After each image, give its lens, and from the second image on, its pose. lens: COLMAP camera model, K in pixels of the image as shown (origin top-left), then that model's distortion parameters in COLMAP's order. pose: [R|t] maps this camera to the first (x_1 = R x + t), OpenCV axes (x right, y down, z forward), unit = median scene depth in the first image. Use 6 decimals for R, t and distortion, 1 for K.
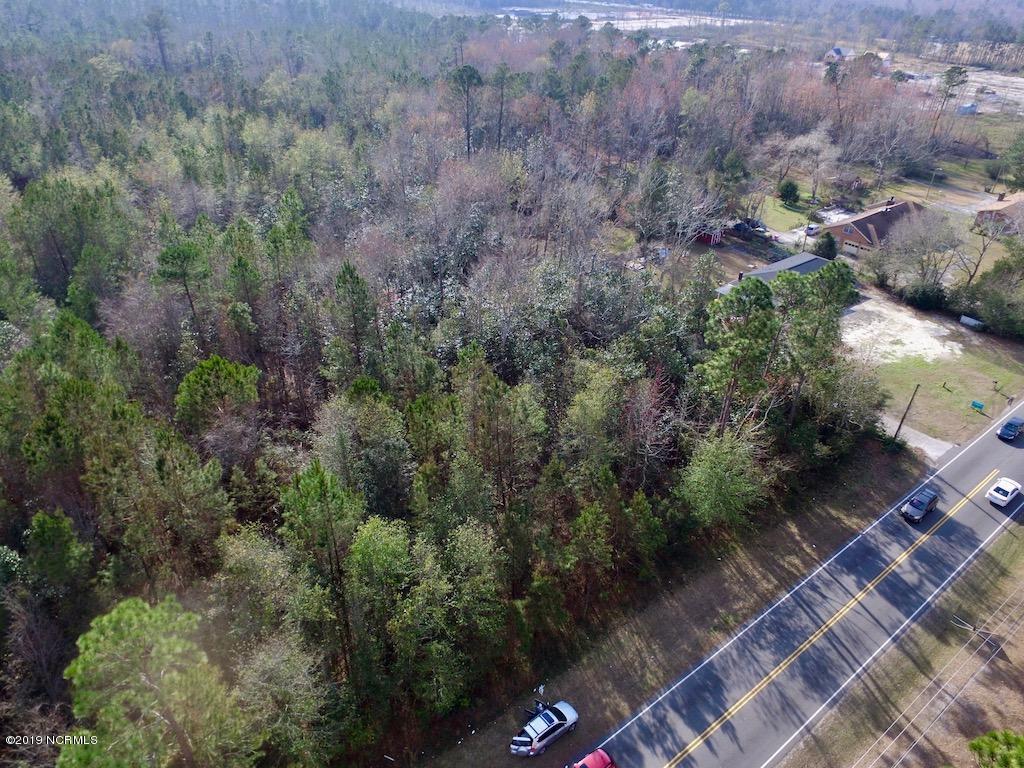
lens RADIAL K [[691.6, 0, 514.3], [0, 691.6, 386.1], [0, 0, 1]] dist [-0.000675, 0.001192]
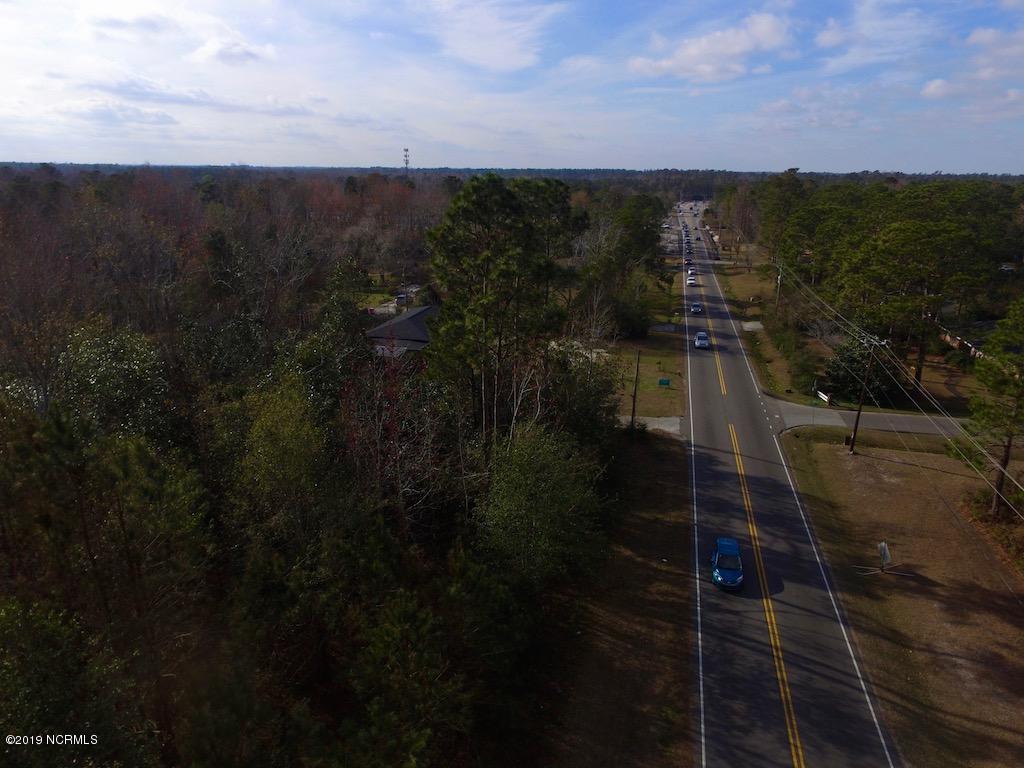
lens RADIAL K [[691.6, 0, 509.5], [0, 691.6, 383.2], [0, 0, 1]] dist [-0.000675, 0.001192]
pose [[0.780216, -0.201898, 0.592031, -0.055810], [0.347243, 0.927042, -0.141474, 0.126478], [-0.520274, 0.315959, 0.793401, 0.540549]]
